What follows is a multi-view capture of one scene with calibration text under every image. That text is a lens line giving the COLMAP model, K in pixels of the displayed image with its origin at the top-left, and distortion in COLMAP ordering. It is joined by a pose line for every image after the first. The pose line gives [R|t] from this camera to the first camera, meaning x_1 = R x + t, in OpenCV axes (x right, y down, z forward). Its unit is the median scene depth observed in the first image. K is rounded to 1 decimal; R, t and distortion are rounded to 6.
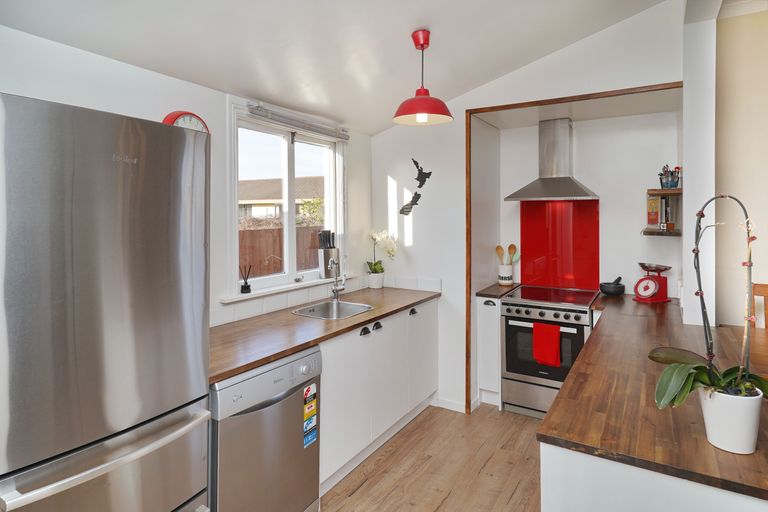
lens RADIAL K [[434.9, 0, 381.9], [0, 434.9, 215.3], [0, 0, 1]] dist [0.001120, 0.000224]
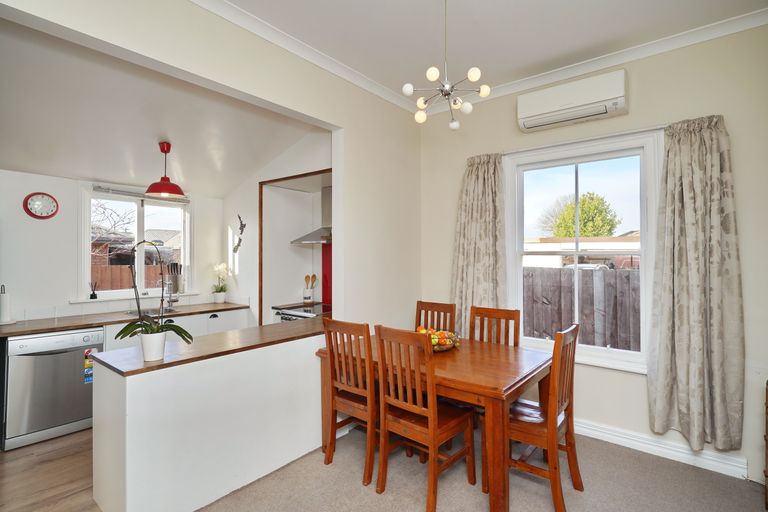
lens RADIAL K [[390.5, 0, 384.4], [0, 390.5, 254.8], [0, 0, 1]] dist [-0.014854, -0.001108]
pose [[0.993280, 0.008133, -0.115448, 0.756413], [-0.008322, 0.999965, -0.001156, 0.003016], [0.115434, 0.002109, 0.993313, -0.264369]]
